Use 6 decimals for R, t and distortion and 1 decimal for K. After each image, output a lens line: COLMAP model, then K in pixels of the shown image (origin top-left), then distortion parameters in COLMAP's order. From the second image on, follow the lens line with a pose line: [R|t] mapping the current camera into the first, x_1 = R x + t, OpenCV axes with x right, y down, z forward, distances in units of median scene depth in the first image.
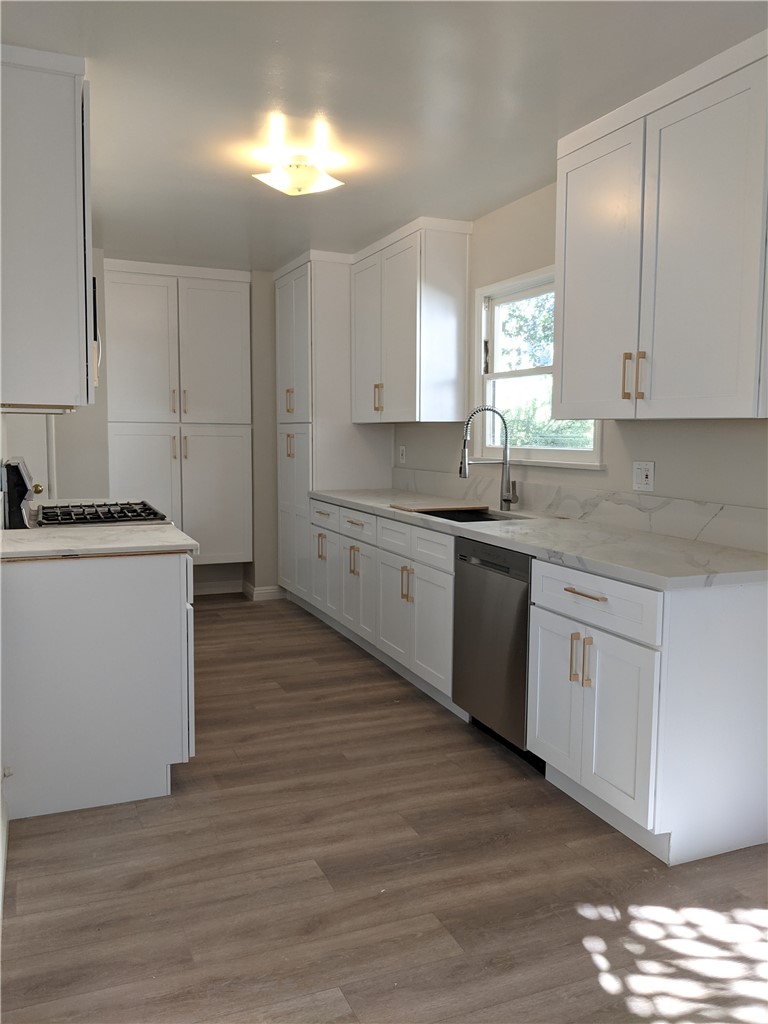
lens RADIAL K [[841.7, 0, 378.3], [0, 841.7, 511.5], [0, 0, 1]] dist [0.089071, -0.148487]
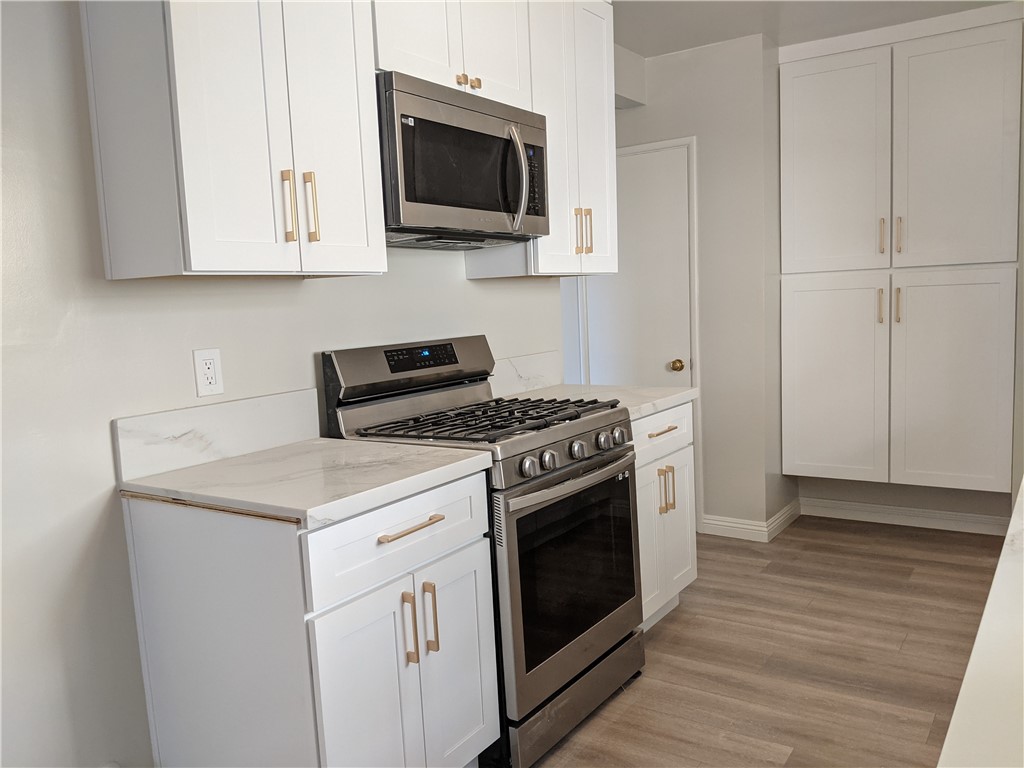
lens RADIAL K [[841.7, 0, 512.0], [0, 841.7, 384.0], [0, 0, 1]] dist [0.089071, -0.148487]
pose [[0.559496, 0.054676, -0.827027, 0.268367], [-0.030268, 0.998504, 0.045536, -0.062323], [0.828280, -0.000445, 0.560314, 0.670479]]
